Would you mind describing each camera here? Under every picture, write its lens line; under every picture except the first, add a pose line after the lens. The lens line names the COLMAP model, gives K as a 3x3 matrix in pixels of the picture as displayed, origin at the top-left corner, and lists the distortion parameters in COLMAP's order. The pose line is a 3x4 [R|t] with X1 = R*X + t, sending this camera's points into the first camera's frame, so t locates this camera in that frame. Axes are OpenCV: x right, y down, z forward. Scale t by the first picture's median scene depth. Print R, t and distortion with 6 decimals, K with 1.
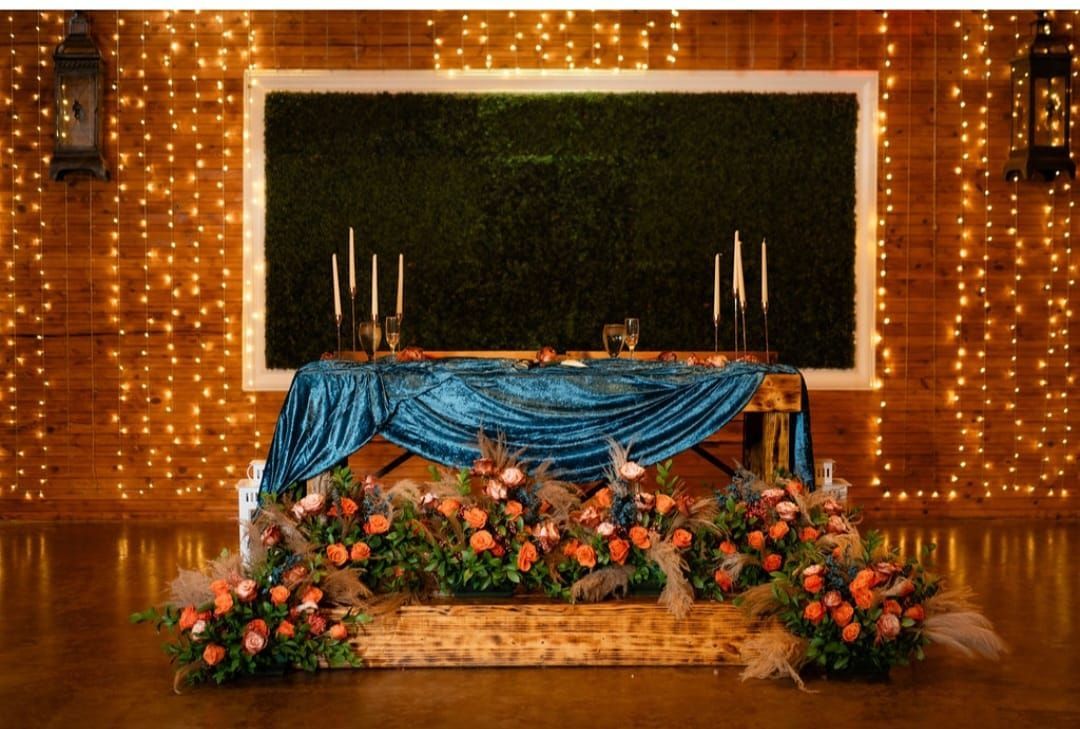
lens RADIAL K [[1857.4, 0, 560.1], [0, 1857.4, 362.2], [0, 0, 1]] dist [-0.006862, 0.069158]
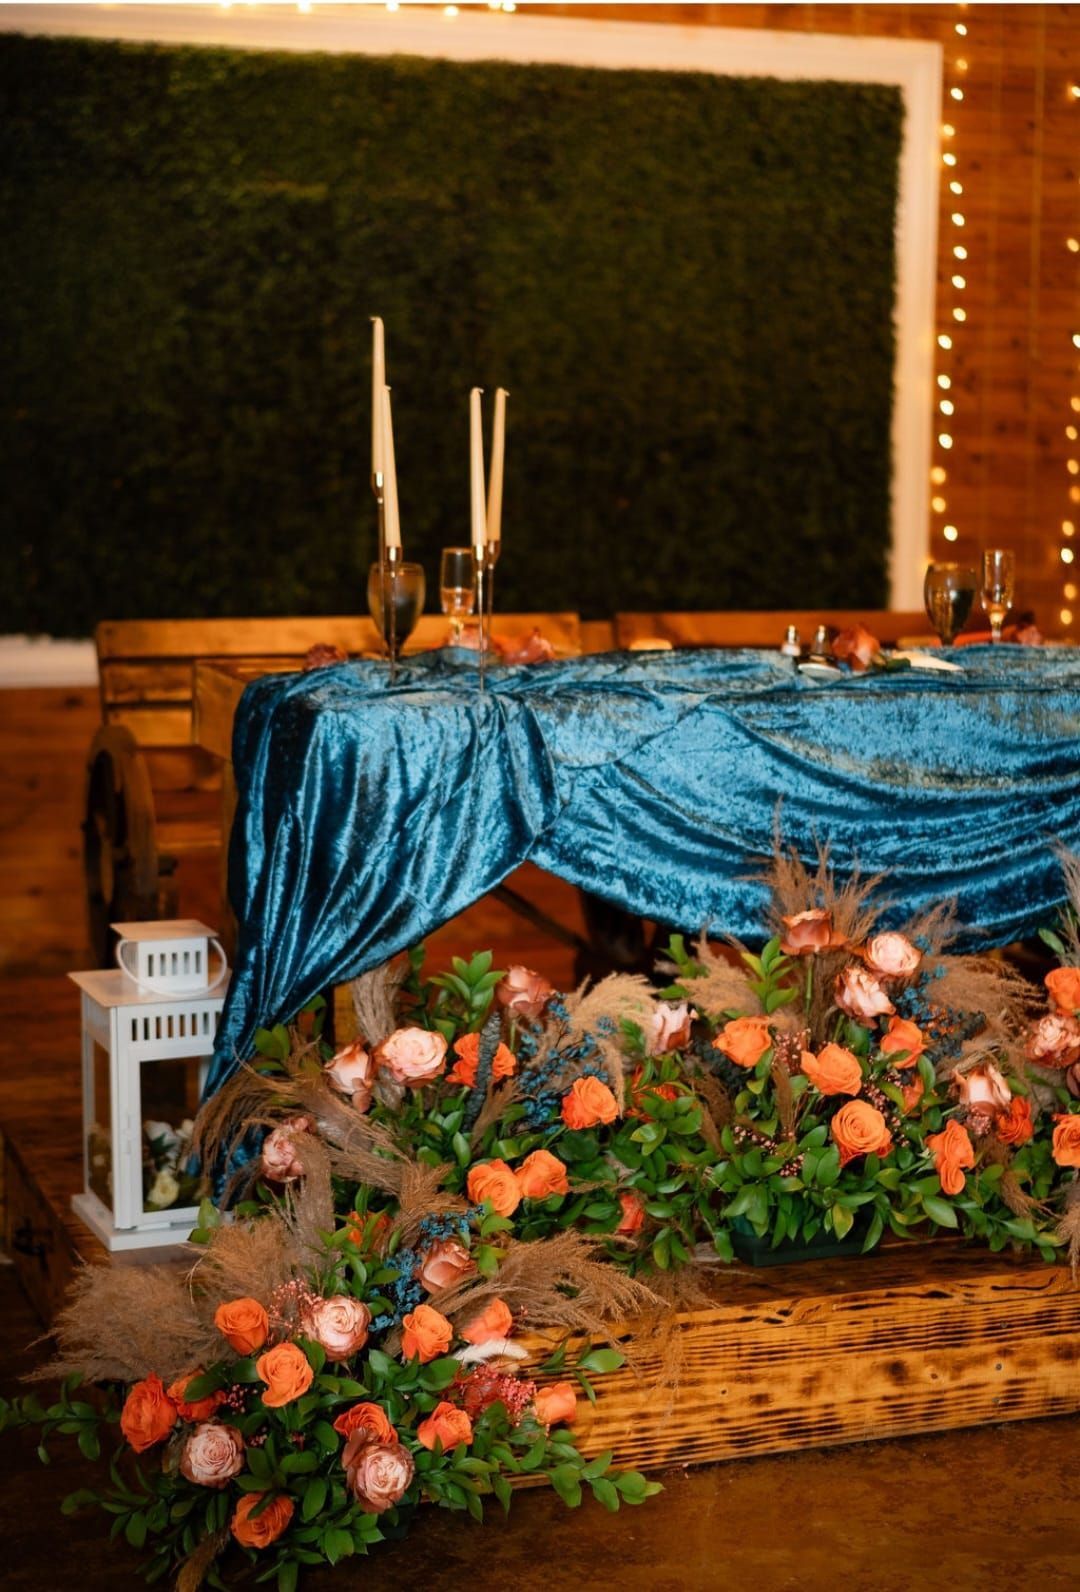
lens RADIAL K [[2737.9, 0, 542.1], [0, 2737.9, 763.1], [0, 0, 1]] dist [-0.006862, 0.069158]
pose [[0.940414, -0.031555, 0.338564, -0.285876], [0.006869, 0.997245, 0.073866, -0.022761], [-0.339962, -0.067139, 0.938039, 0.465945]]
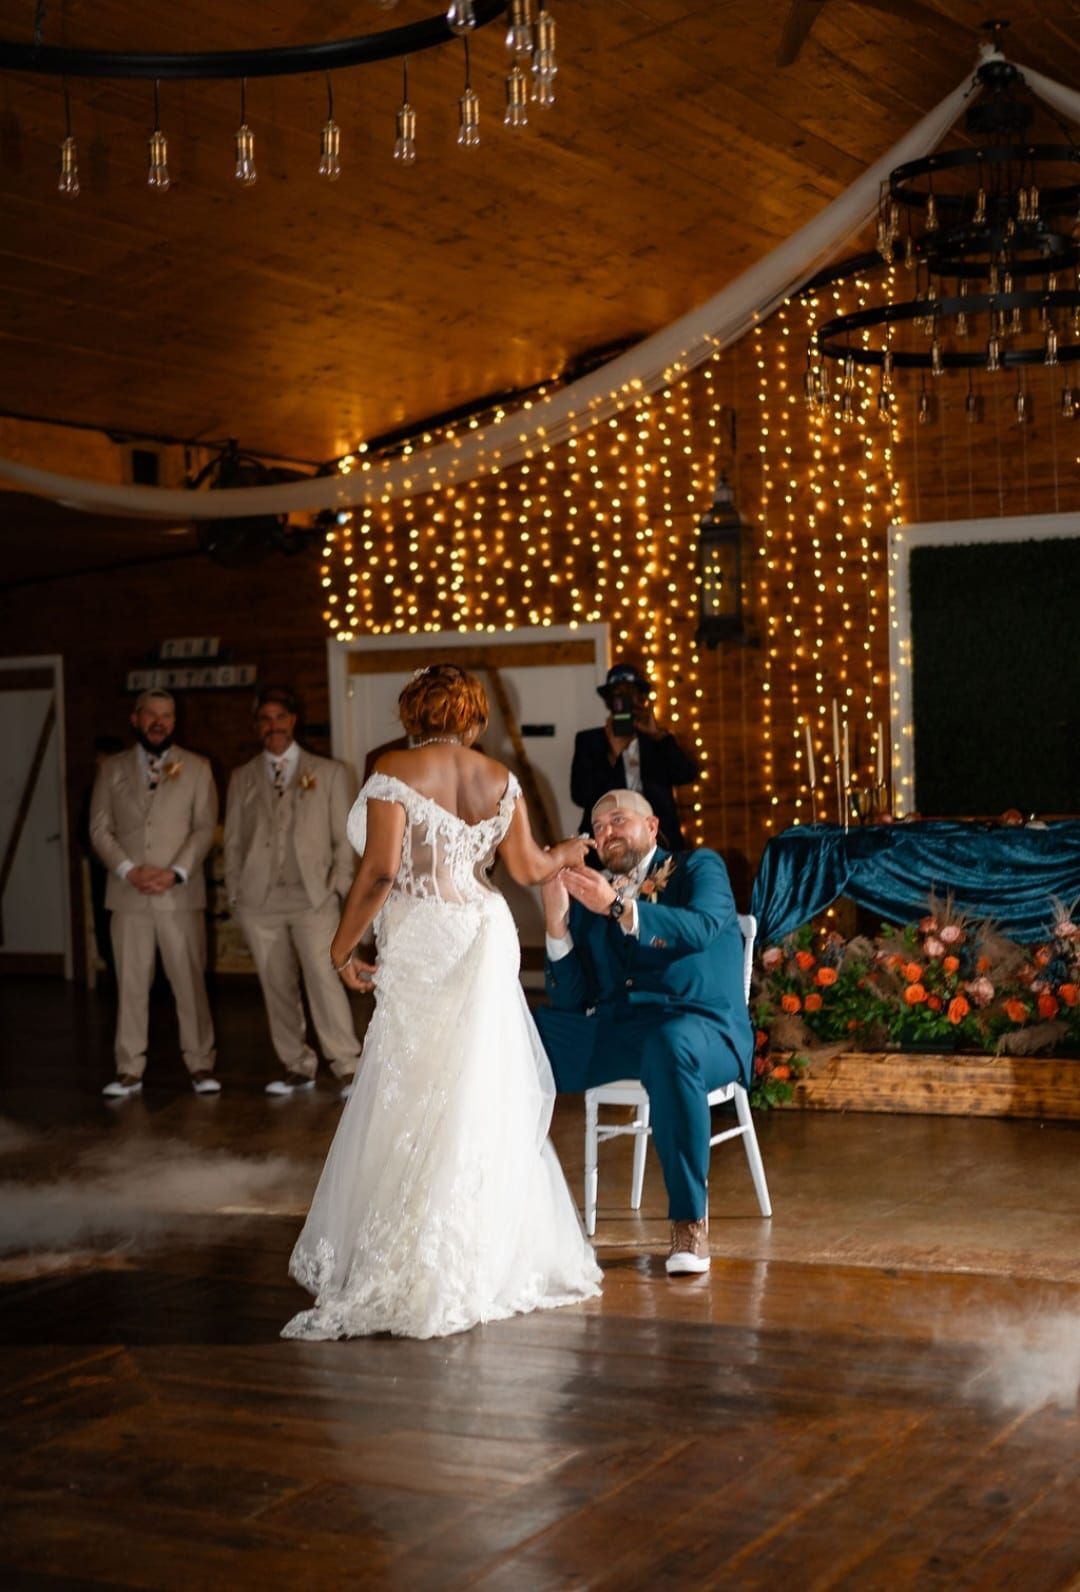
lens RADIAL K [[2519.2, 0, 540.0], [0, 2519.2, 796.0], [0, 0, 1]] dist [0.005688, -0.002276]
pose [[0.883307, -0.015375, -0.468542, 0.423683], [0.006951, 0.999782, -0.019703, 0.010100], [0.468743, 0.014146, 0.883222, -0.350373]]
